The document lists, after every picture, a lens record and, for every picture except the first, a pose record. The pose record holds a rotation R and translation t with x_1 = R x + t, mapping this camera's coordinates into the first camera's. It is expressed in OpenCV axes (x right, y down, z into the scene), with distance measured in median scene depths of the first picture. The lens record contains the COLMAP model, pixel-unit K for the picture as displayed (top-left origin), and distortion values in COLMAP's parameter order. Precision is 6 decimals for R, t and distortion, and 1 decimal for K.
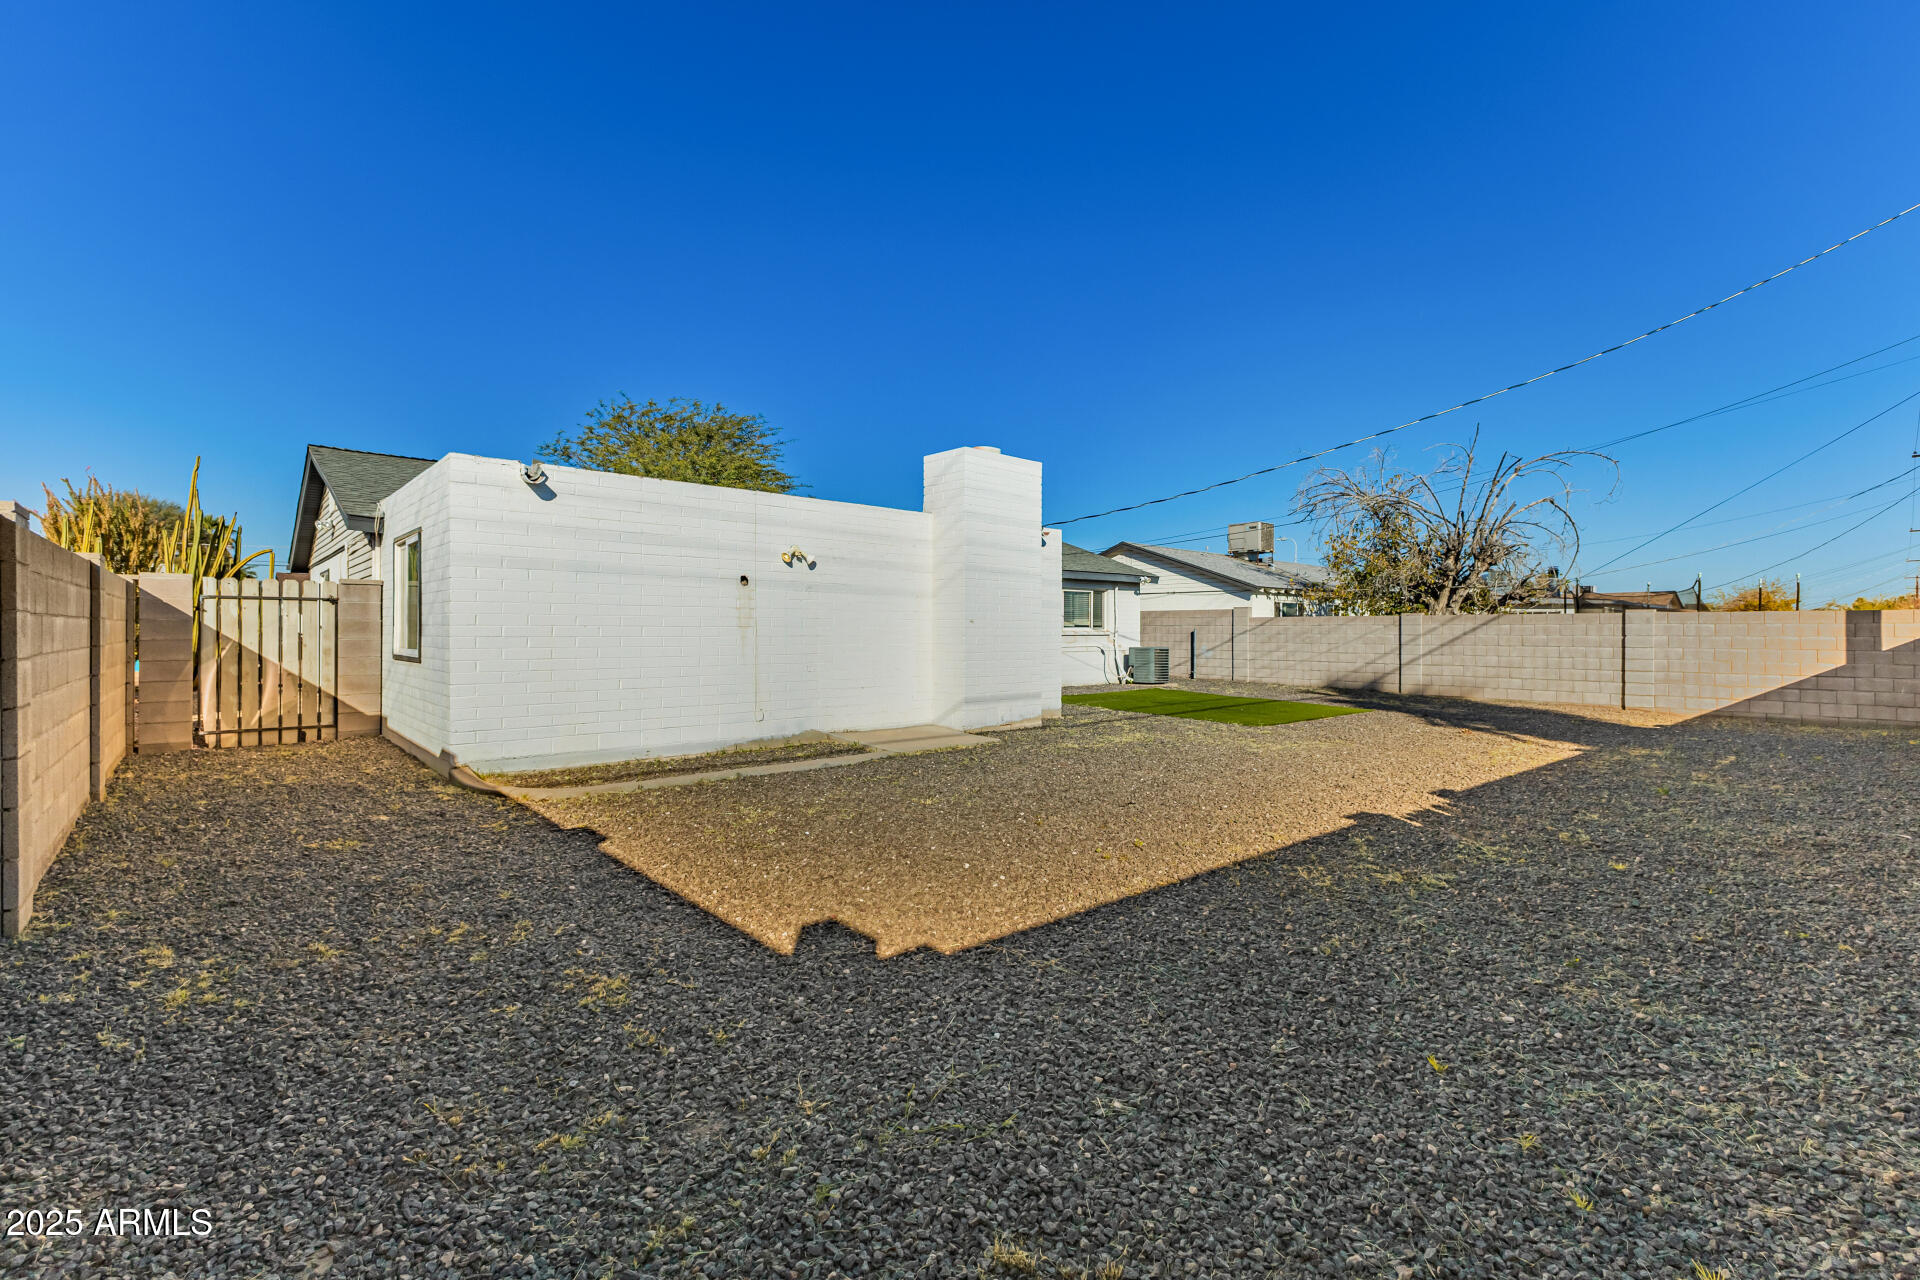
lens RADIAL K [[854.9, 0, 960.2], [0, 854.9, 631.4], [0, 0, 1]] dist [0.015216, -0.001660]
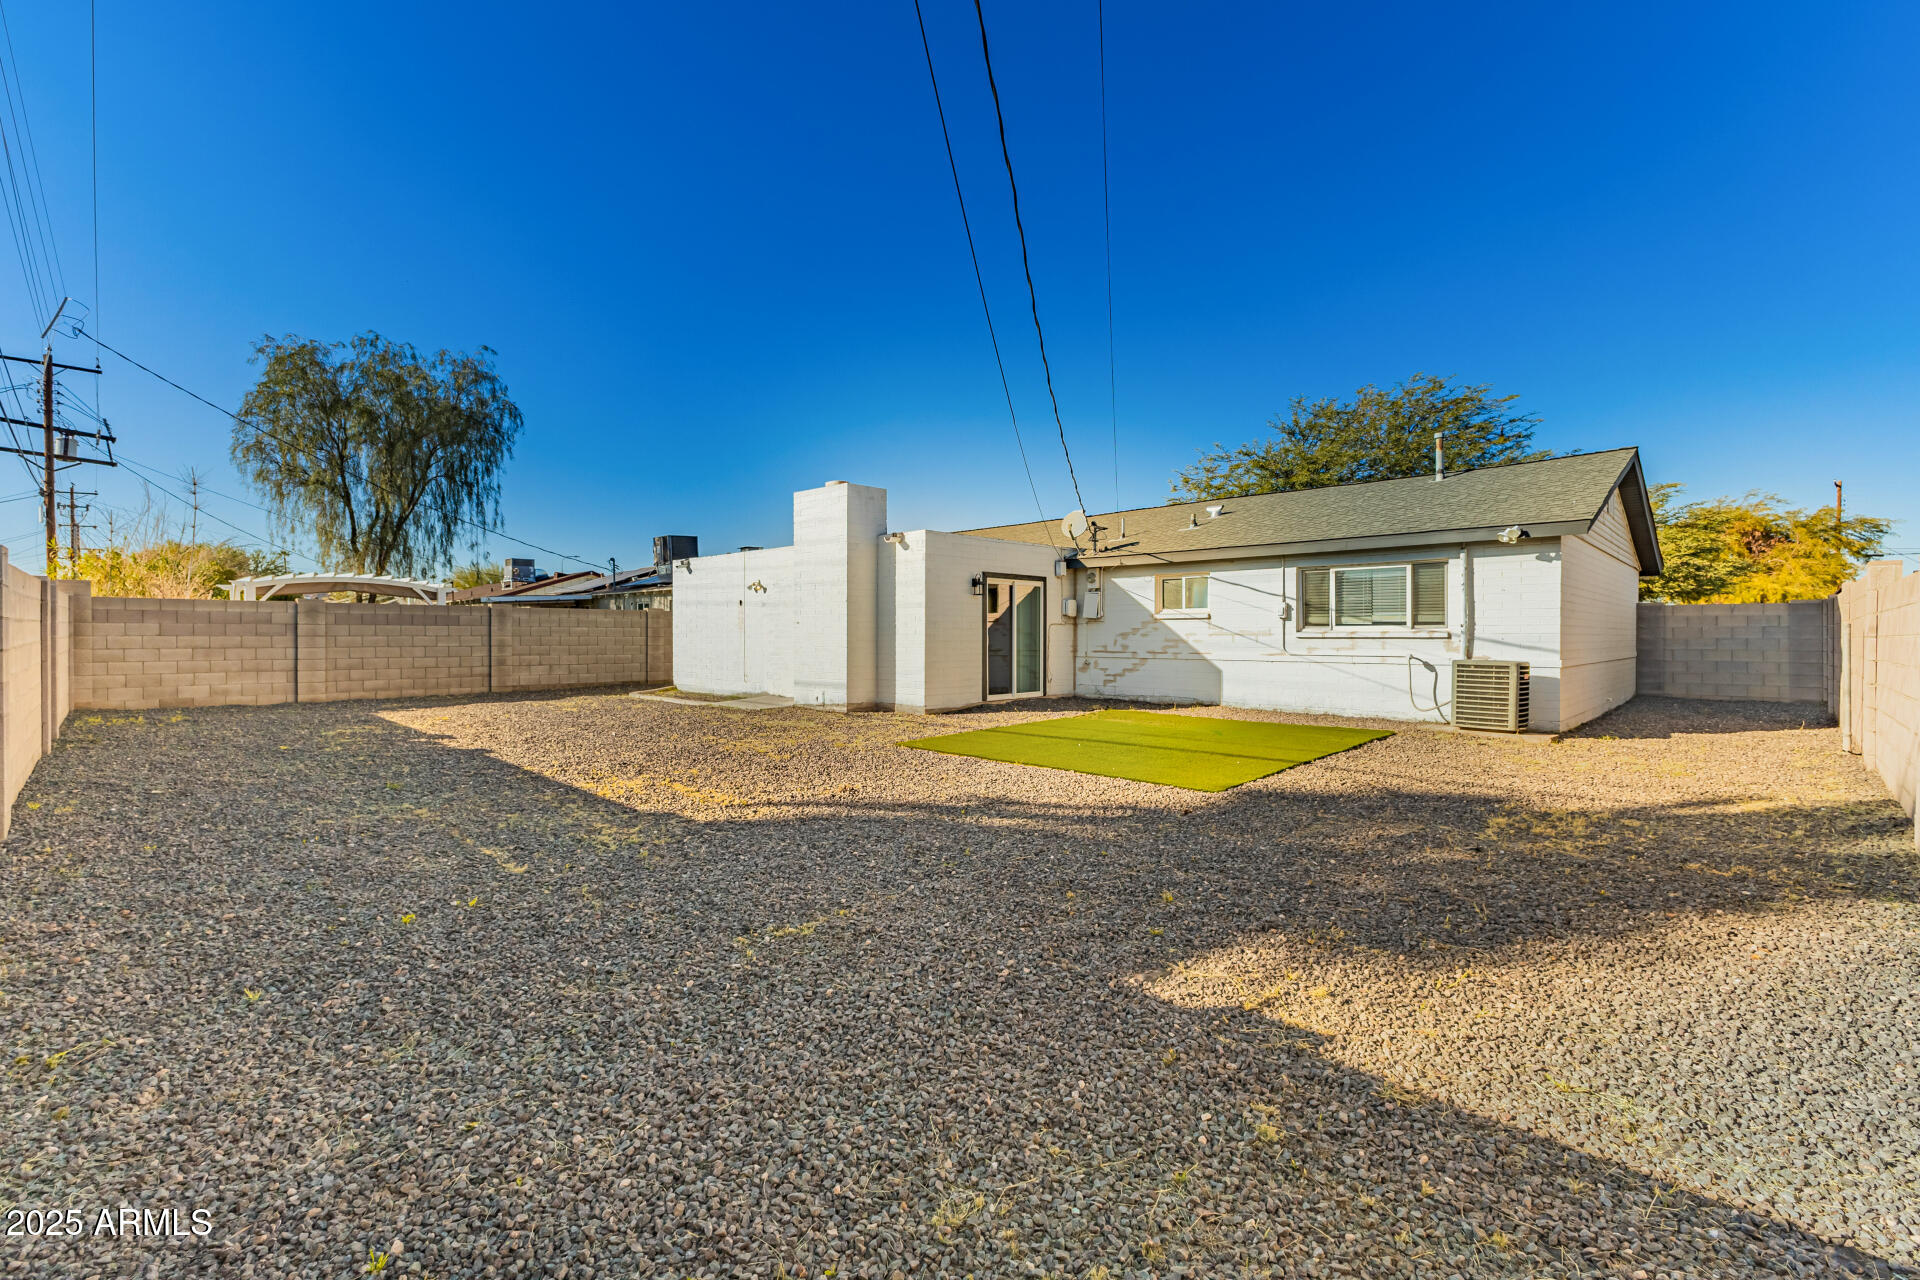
lens RADIAL K [[854.9, 0, 968.4], [0, 854.9, 638.0], [0, 0, 1]] dist [0.015216, -0.001660]
pose [[0.054886, 0.002606, -0.998489, 1.376882], [-0.003810, 0.999990, 0.002401, 0.007344], [0.998485, 0.003672, 0.054896, 1.217216]]
